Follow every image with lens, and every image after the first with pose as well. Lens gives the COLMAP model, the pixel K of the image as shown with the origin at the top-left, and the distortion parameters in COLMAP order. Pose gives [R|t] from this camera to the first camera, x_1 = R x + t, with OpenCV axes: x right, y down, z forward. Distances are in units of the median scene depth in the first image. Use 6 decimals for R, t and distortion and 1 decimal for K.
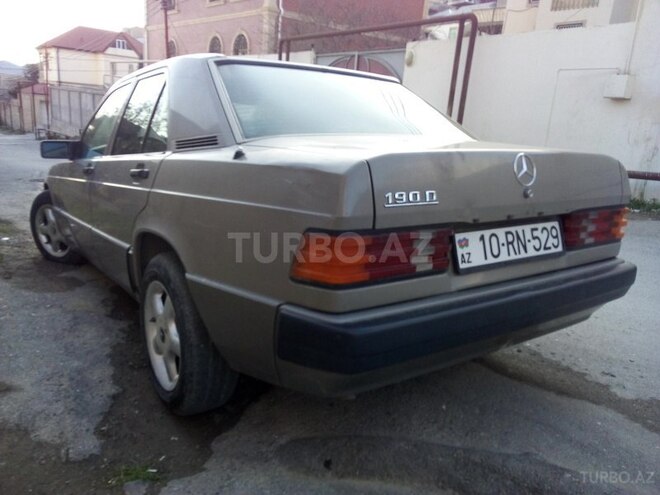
lens RADIAL K [[513.5, 0, 324.3], [0, 513.5, 247.1], [0, 0, 1]] dist [0.059350, -0.047205]
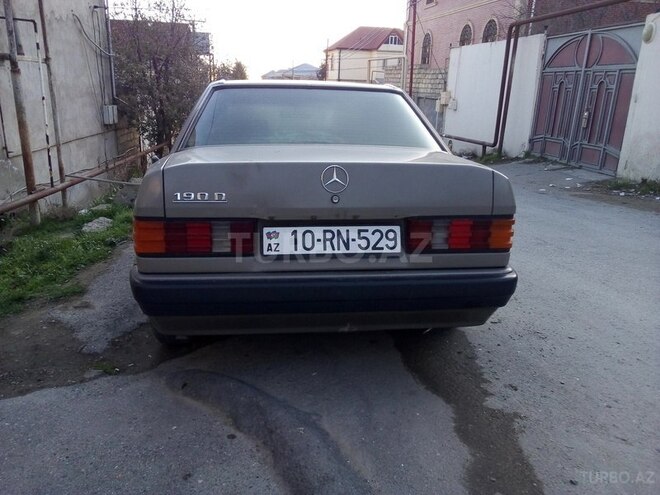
lens RADIAL K [[513.5, 0, 324.3], [0, 513.5, 247.1], [0, 0, 1]] dist [0.059350, -0.047205]
pose [[0.877853, 0.096074, -0.469195, 0.859571], [-0.086039, 0.995370, 0.042837, -0.038711], [0.471139, 0.002765, 0.882055, -0.043060]]
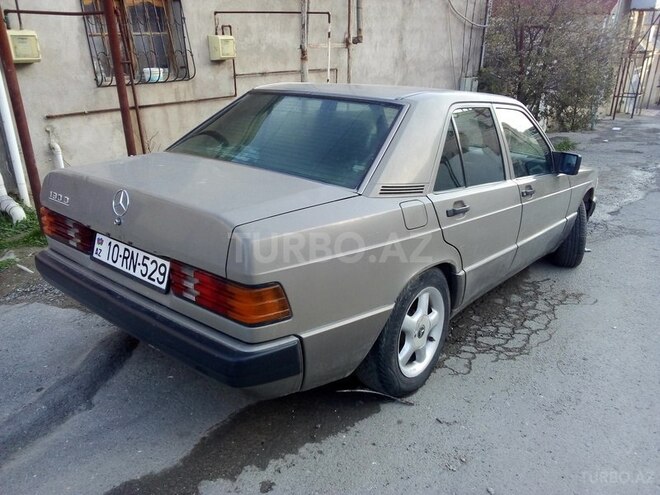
lens RADIAL K [[513.5, 0, 324.3], [0, 513.5, 247.1], [0, 0, 1]] dist [0.059350, -0.047205]
pose [[0.279423, 0.289141, -0.915598, 1.549508], [-0.226055, 0.946587, 0.229940, -0.407251], [0.933178, 0.142725, 0.329860, 0.977842]]
